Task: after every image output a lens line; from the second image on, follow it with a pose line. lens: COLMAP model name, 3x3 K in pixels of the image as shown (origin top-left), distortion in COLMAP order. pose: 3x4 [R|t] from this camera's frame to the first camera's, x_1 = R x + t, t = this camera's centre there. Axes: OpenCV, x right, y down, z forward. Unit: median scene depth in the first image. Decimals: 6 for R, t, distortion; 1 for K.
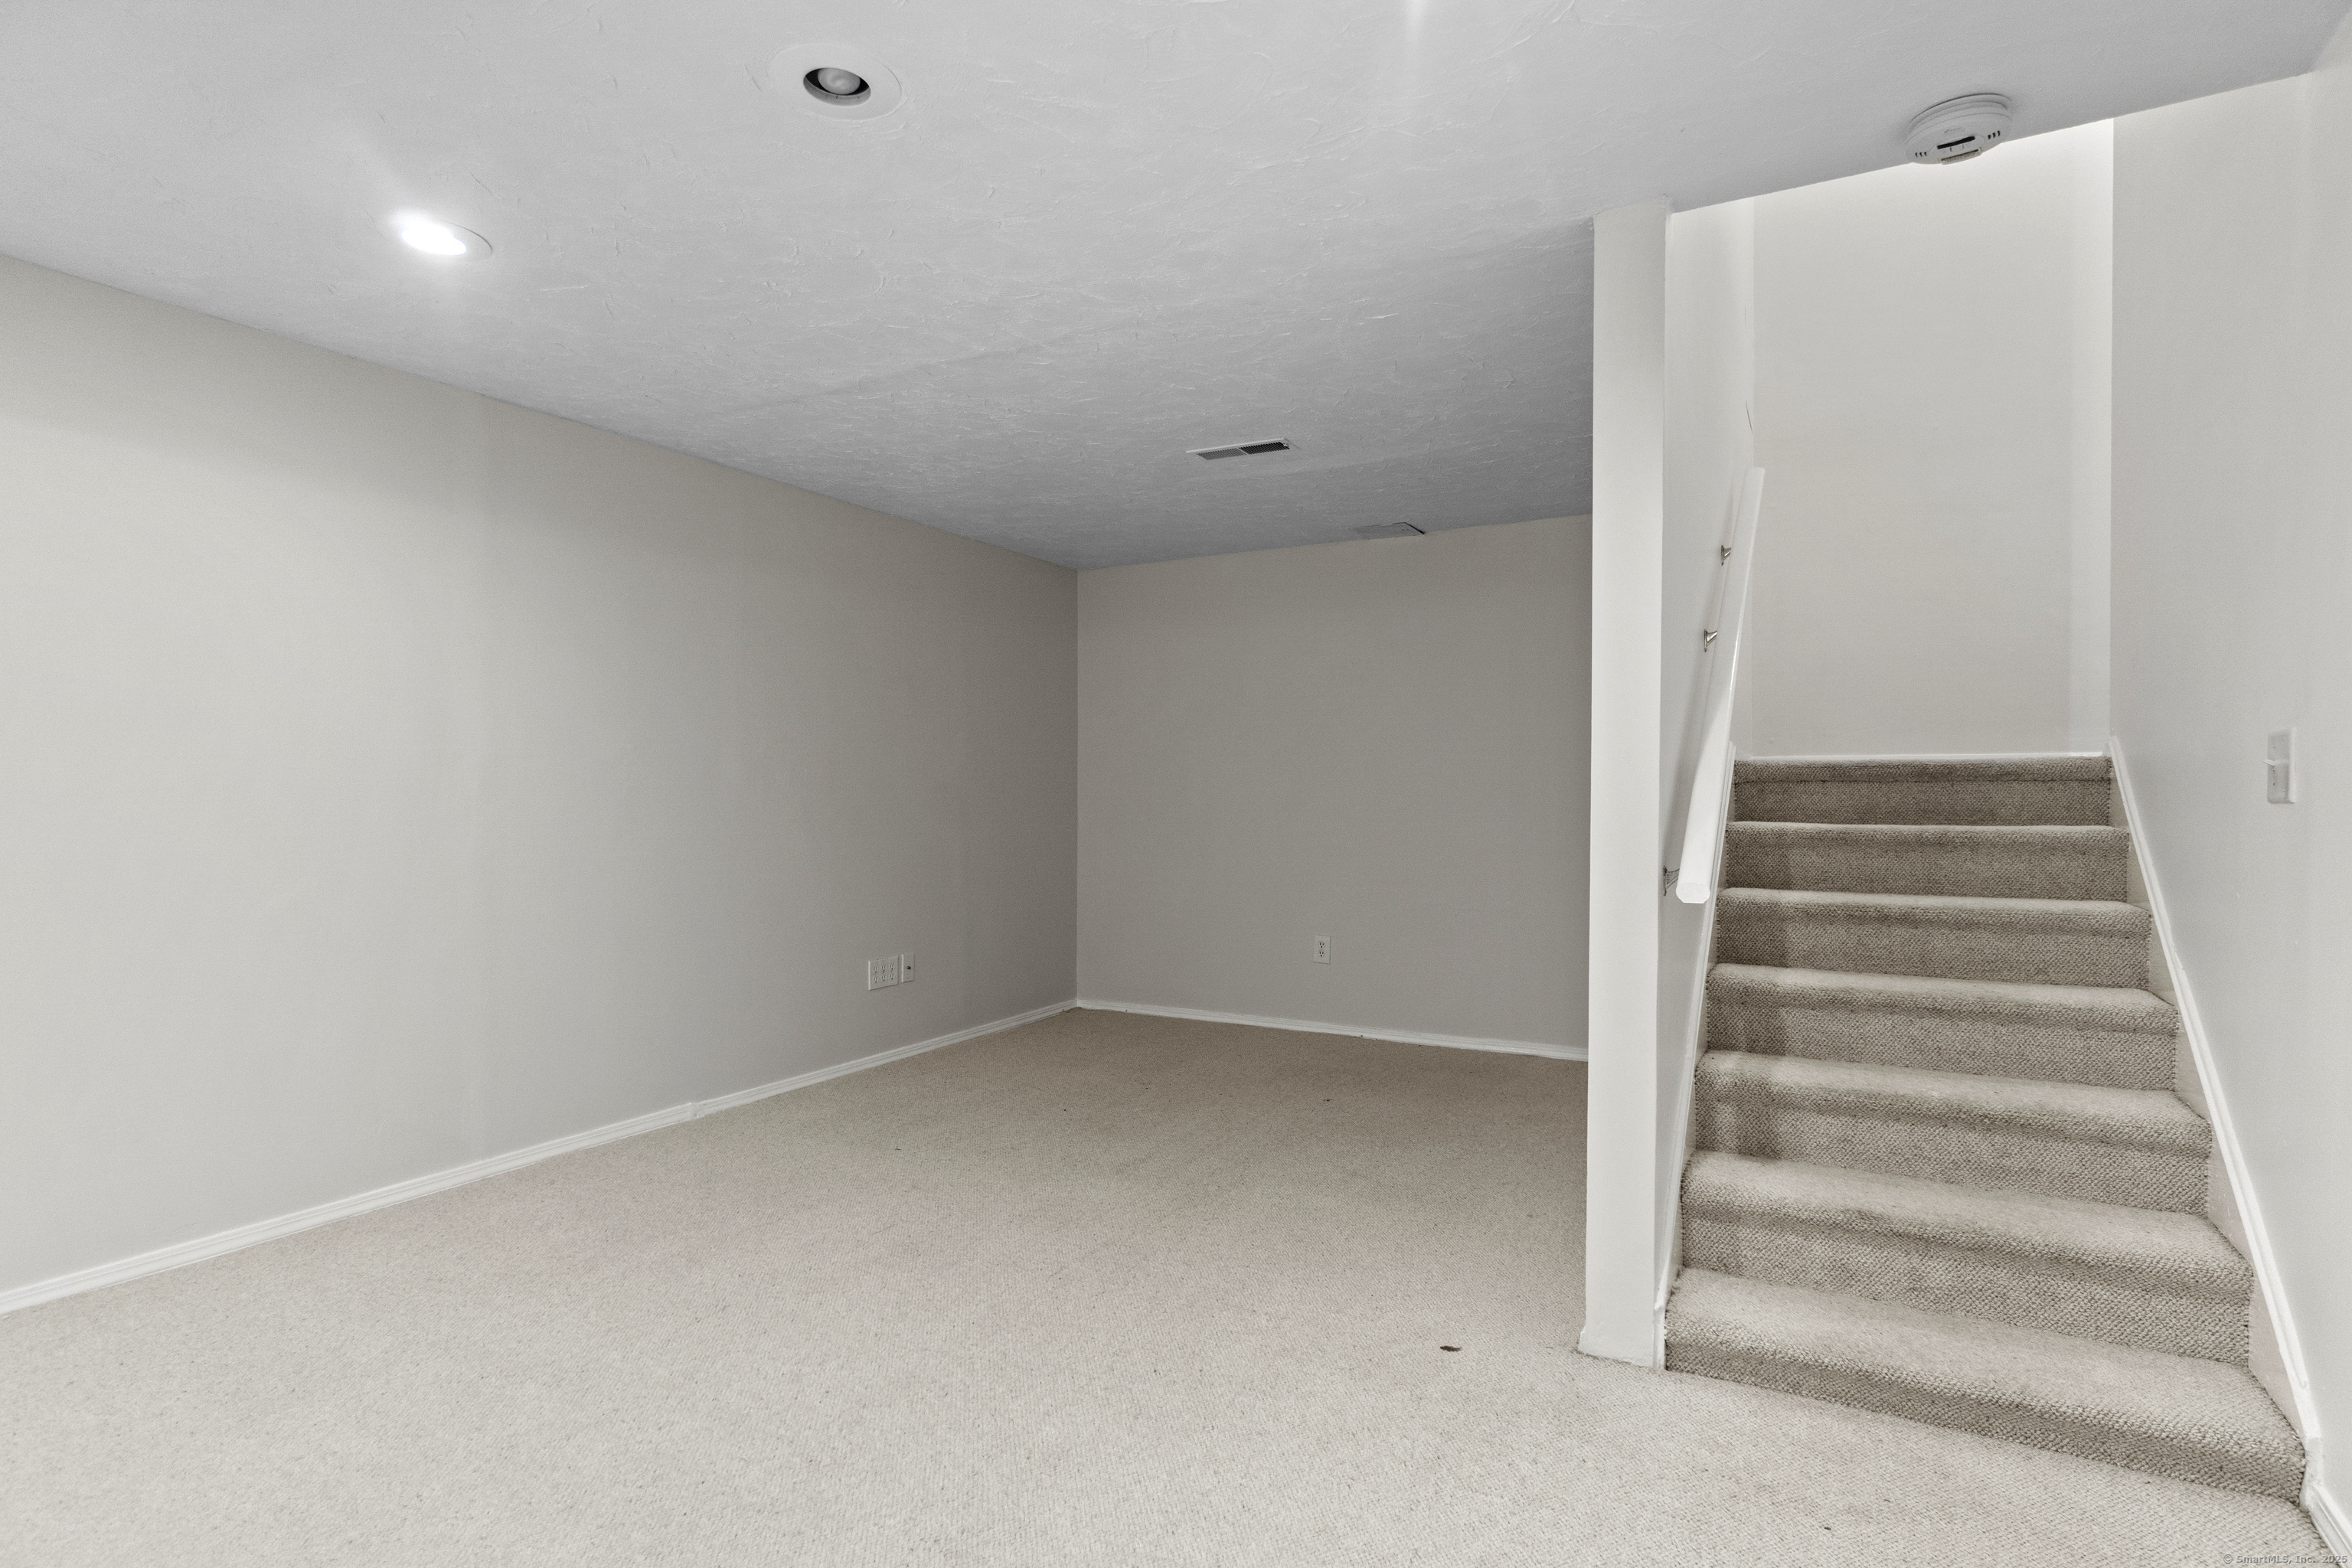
lens RADIAL K [[1227.7, 0, 1162.9], [0, 1227.7, 790.3], [0, 0, 1]] dist [-0.001658, 0.000853]
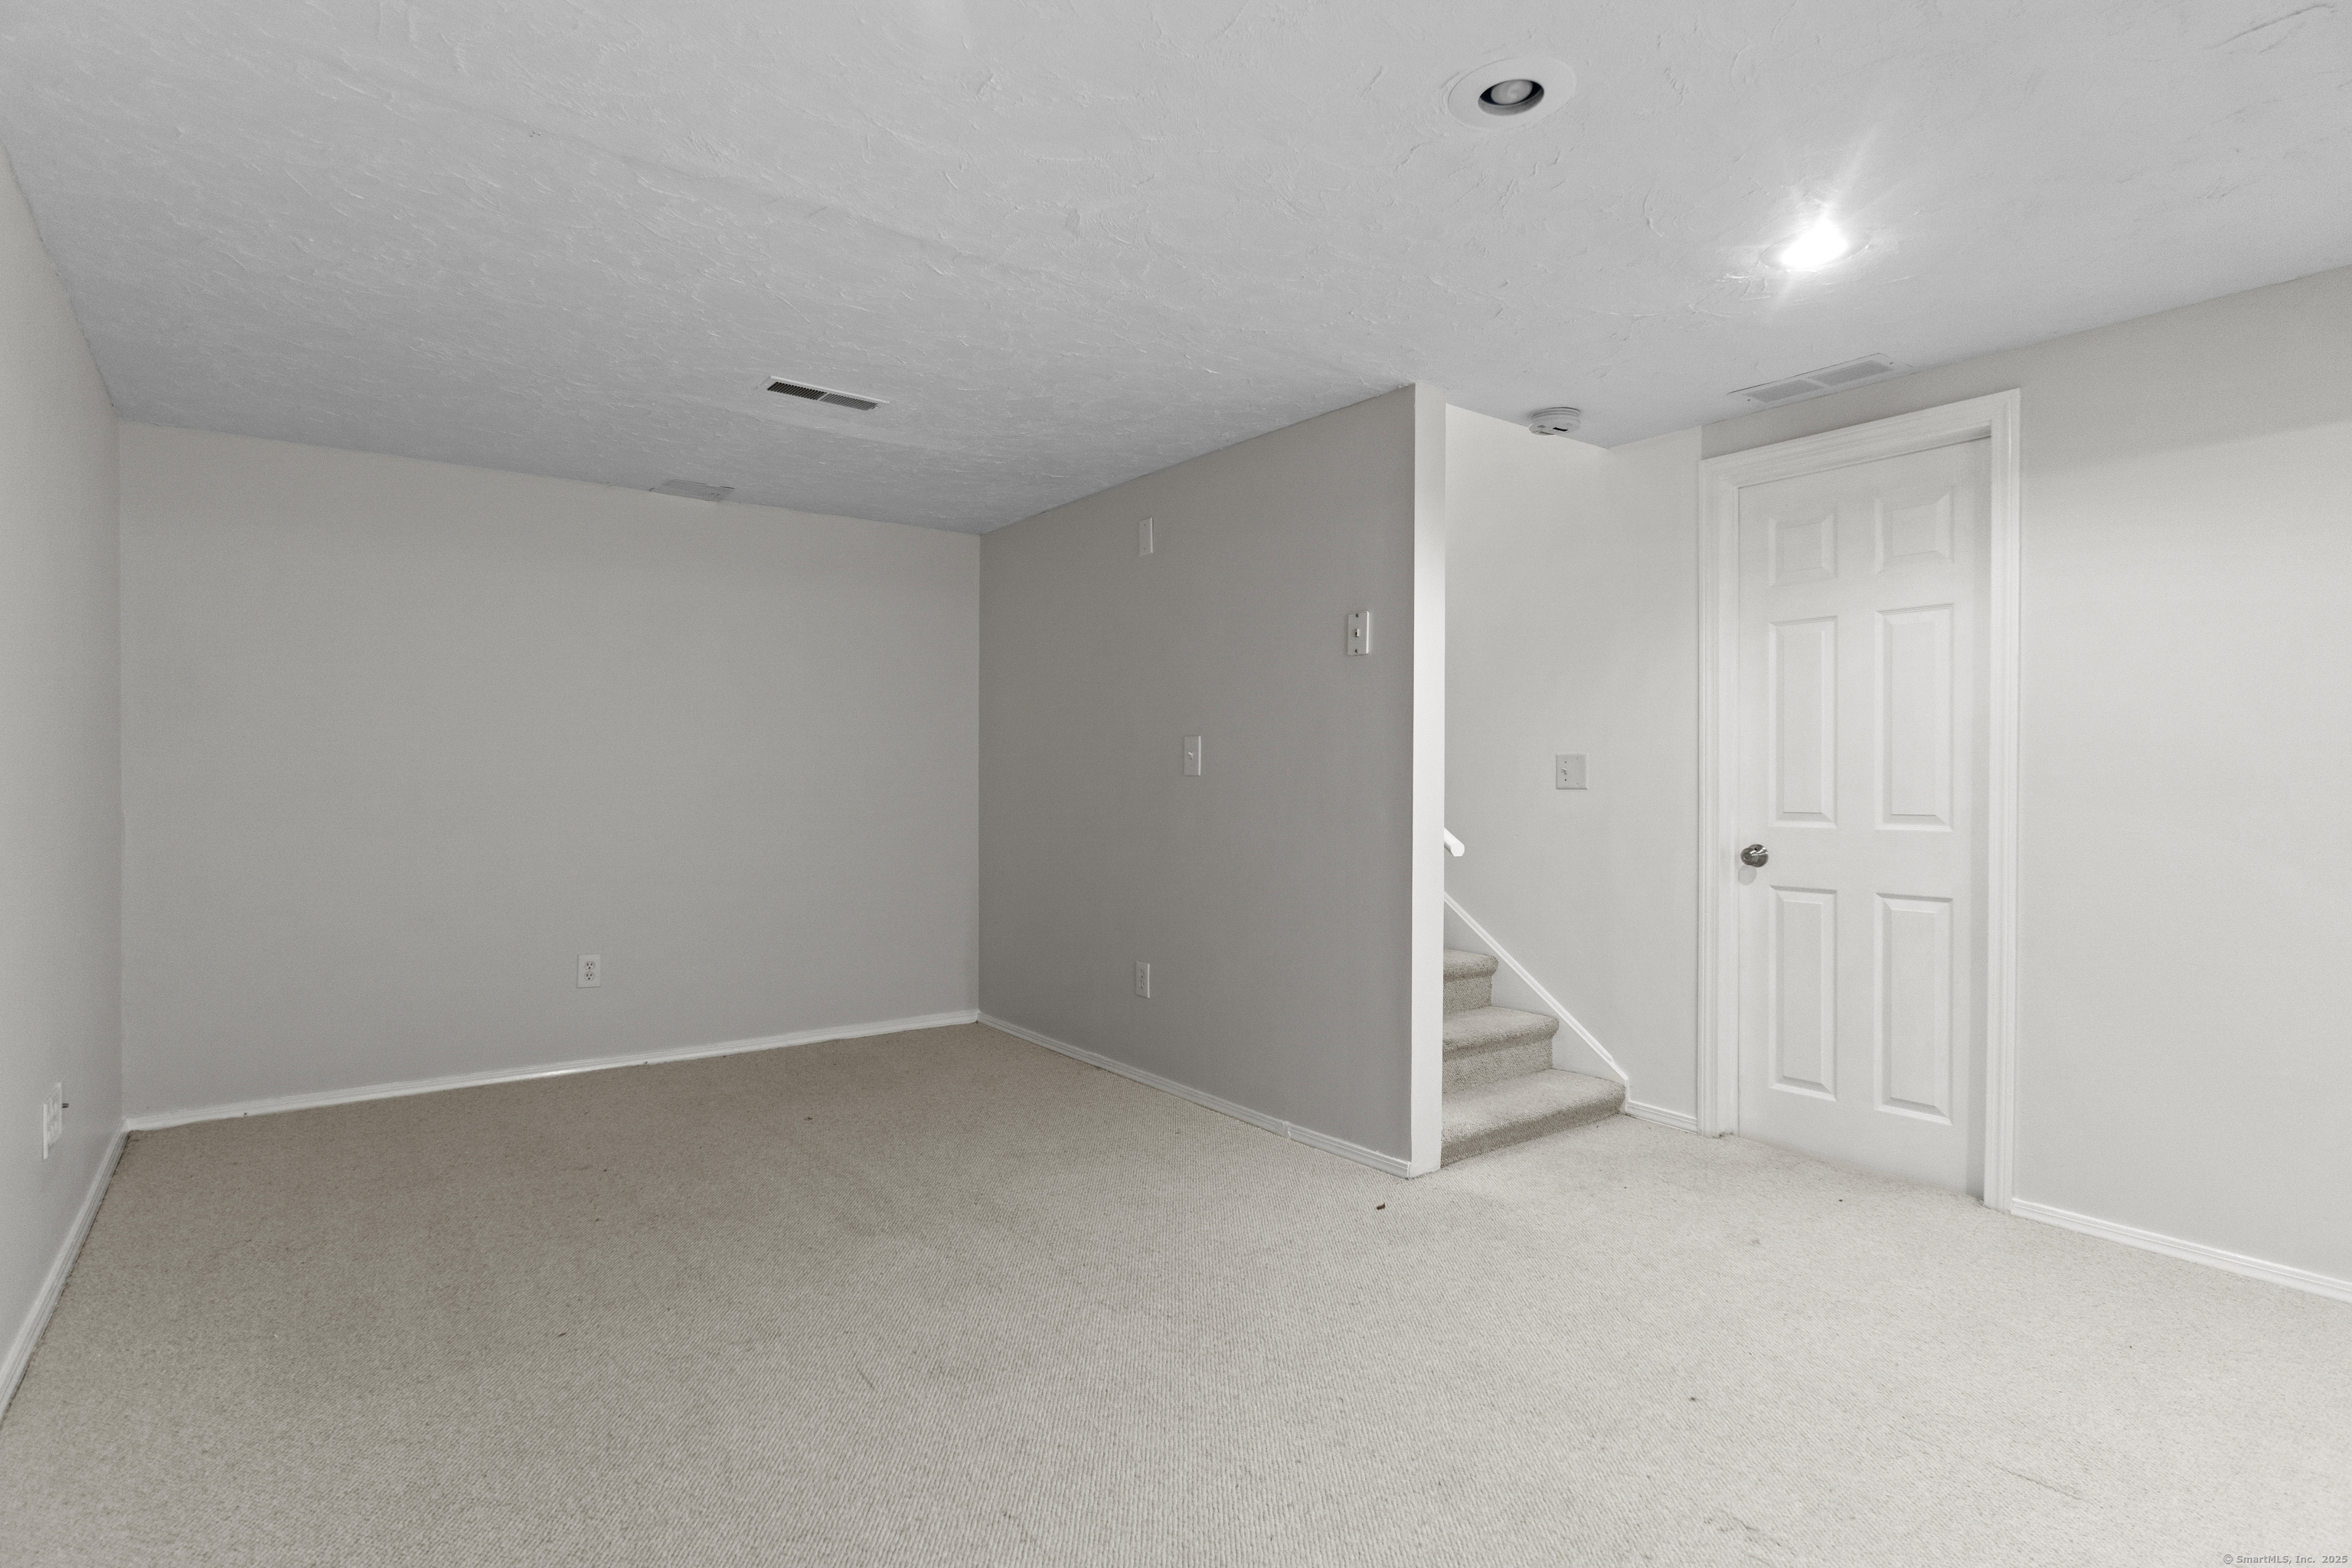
lens RADIAL K [[1227.7, 0, 1162.9], [0, 1227.7, 790.3], [0, 0, 1]] dist [-0.001658, 0.000853]
pose [[0.383651, -0.007587, 0.923447, -0.801444], [-0.004660, 0.999938, 0.010152, -0.005060], [-0.923466, -0.008198, 0.383592, 0.530710]]
